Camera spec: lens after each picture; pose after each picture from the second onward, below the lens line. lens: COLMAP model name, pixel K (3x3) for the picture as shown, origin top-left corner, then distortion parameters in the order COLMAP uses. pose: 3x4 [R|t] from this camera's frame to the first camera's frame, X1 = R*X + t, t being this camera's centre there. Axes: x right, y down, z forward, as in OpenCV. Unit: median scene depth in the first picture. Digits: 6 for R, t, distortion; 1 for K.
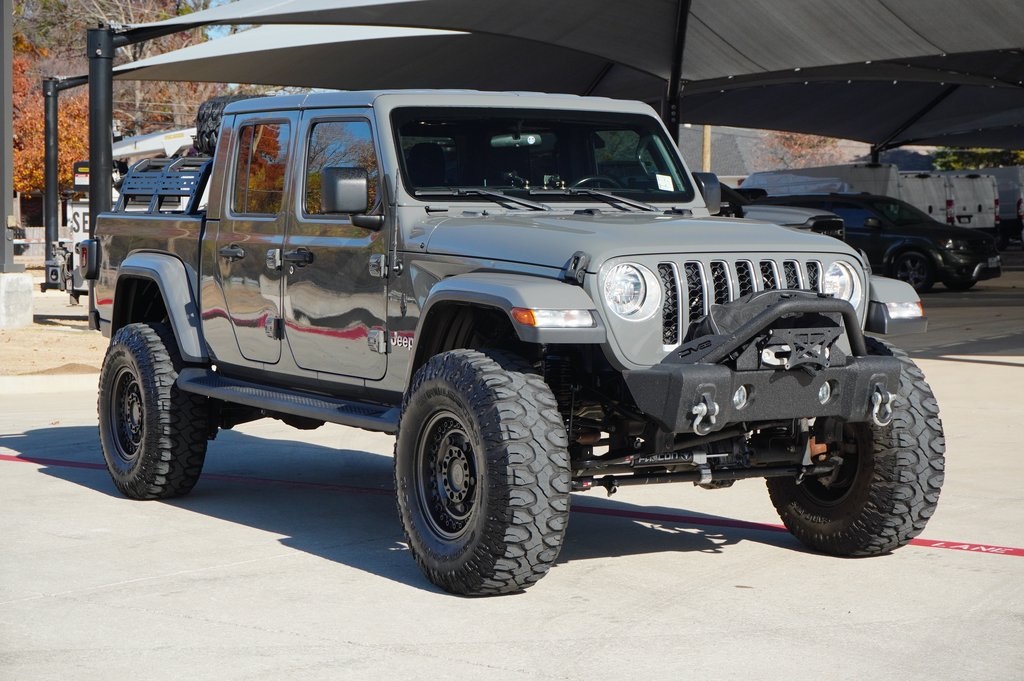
lens RADIAL K [[2132.3, 0, 516.2], [0, 2132.3, 342.9], [0, 0, 1]] dist [-0.013381, 0.000000]
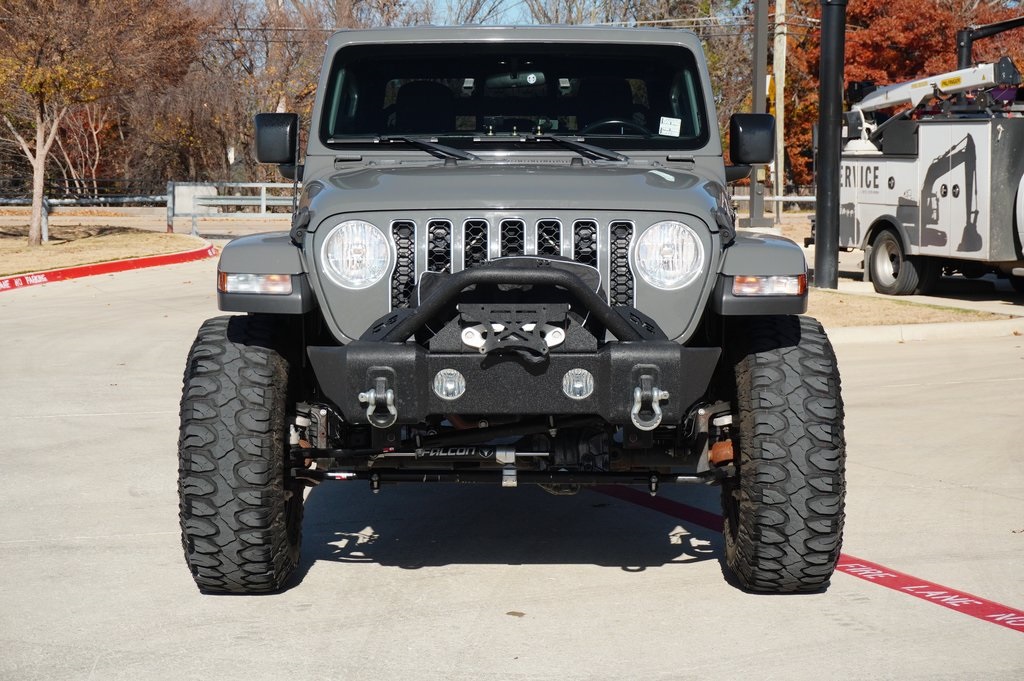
lens RADIAL K [[2132.3, 0, 510.9], [0, 2132.3, 337.9], [0, 0, 1]] dist [-0.013381, 0.000000]
pose [[0.864139, 0.038628, -0.501768, 0.505957], [-0.029116, 0.999217, 0.026780, -0.014580], [0.502409, -0.008532, 0.864588, 0.278489]]
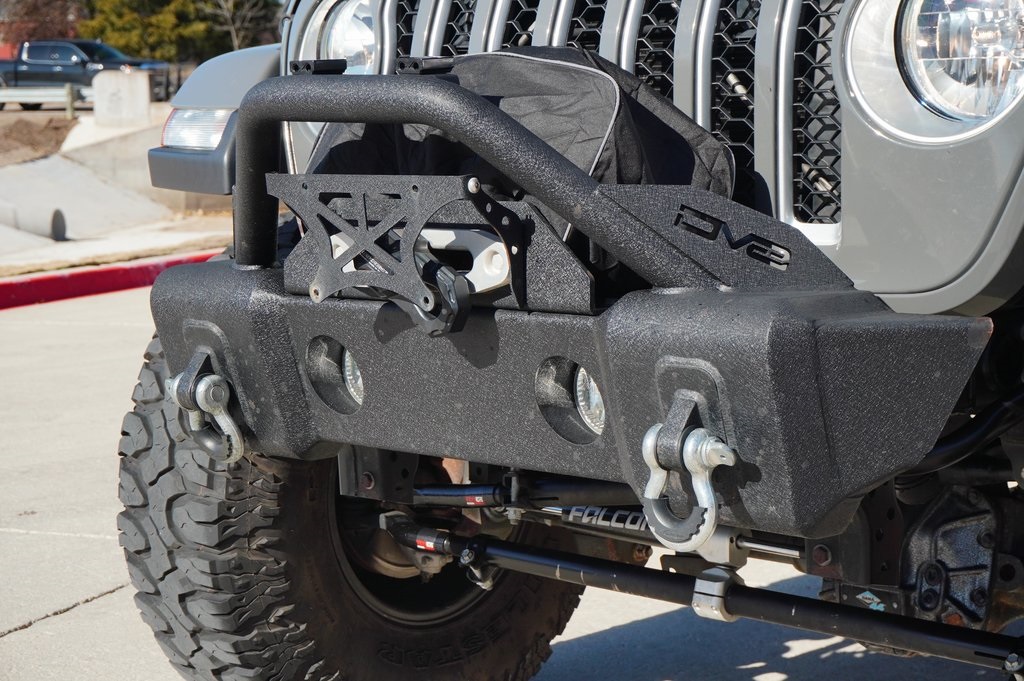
lens RADIAL K [[2132.3, 0, 513.1], [0, 2132.3, 341.2], [0, 0, 1]] dist [-0.013381, 0.000000]
pose [[0.285540, 0.109427, -0.952099, 0.404618], [-0.027930, 0.993988, 0.105865, -0.014985], [0.957960, -0.003637, 0.286879, 0.869431]]
